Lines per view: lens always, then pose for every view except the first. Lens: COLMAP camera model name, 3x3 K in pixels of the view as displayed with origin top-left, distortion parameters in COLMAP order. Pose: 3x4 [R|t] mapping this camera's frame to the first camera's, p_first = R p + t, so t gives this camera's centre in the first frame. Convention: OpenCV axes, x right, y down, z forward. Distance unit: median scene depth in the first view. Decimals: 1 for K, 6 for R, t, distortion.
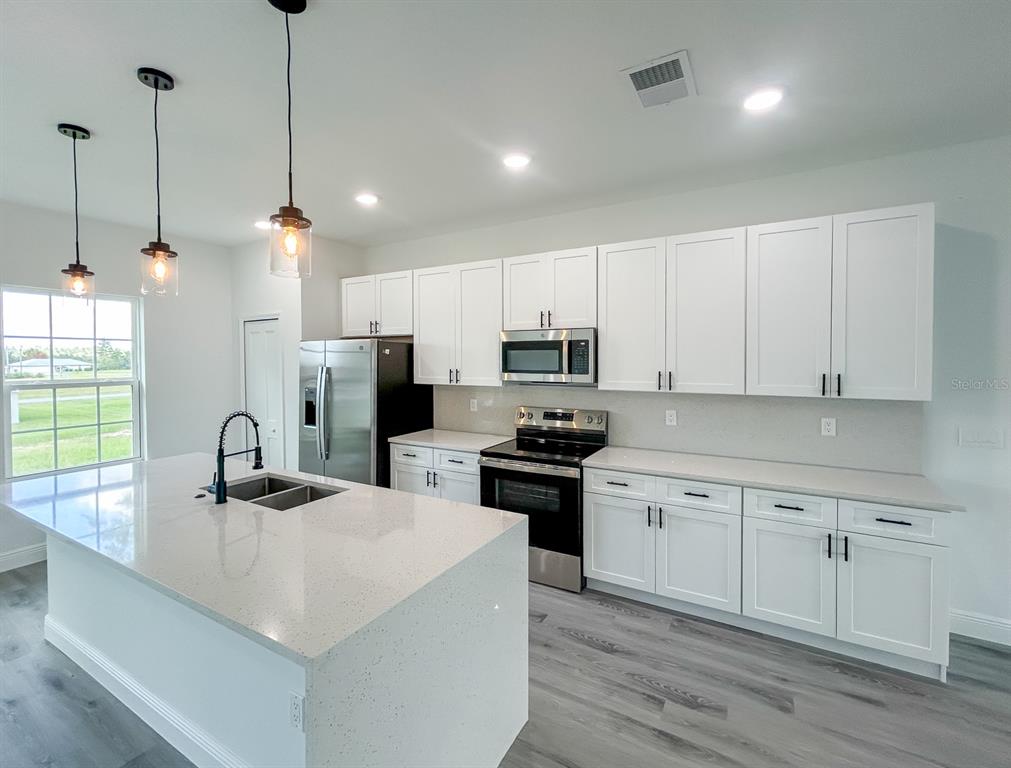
lens RADIAL K [[416.3, 0, 502.1], [0, 416.3, 368.4], [0, 0, 1]] dist [0.000949, 0.000104]
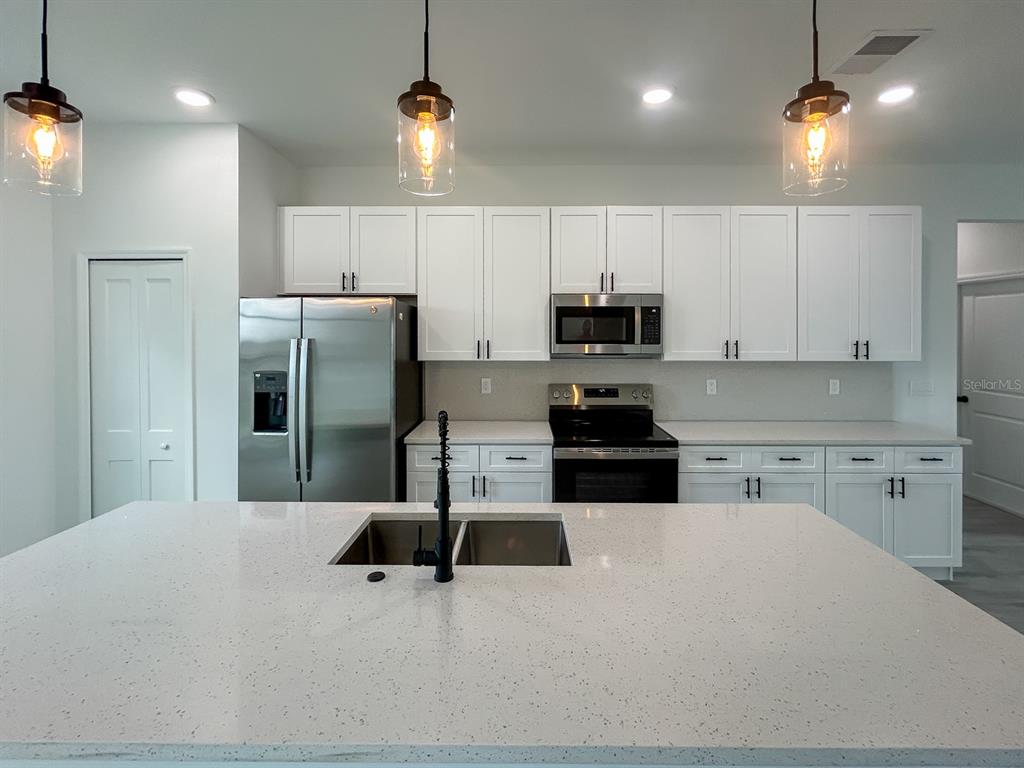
lens RADIAL K [[442.6, 0, 492.9], [0, 442.6, 334.0], [0, 0, 1]] dist [-0.007377, -0.000197]
pose [[0.889020, -0.005320, 0.457837, -0.515348], [0.008500, 0.999952, -0.004886, -0.006484], [-0.457789, 0.008235, 0.889023, 0.271958]]
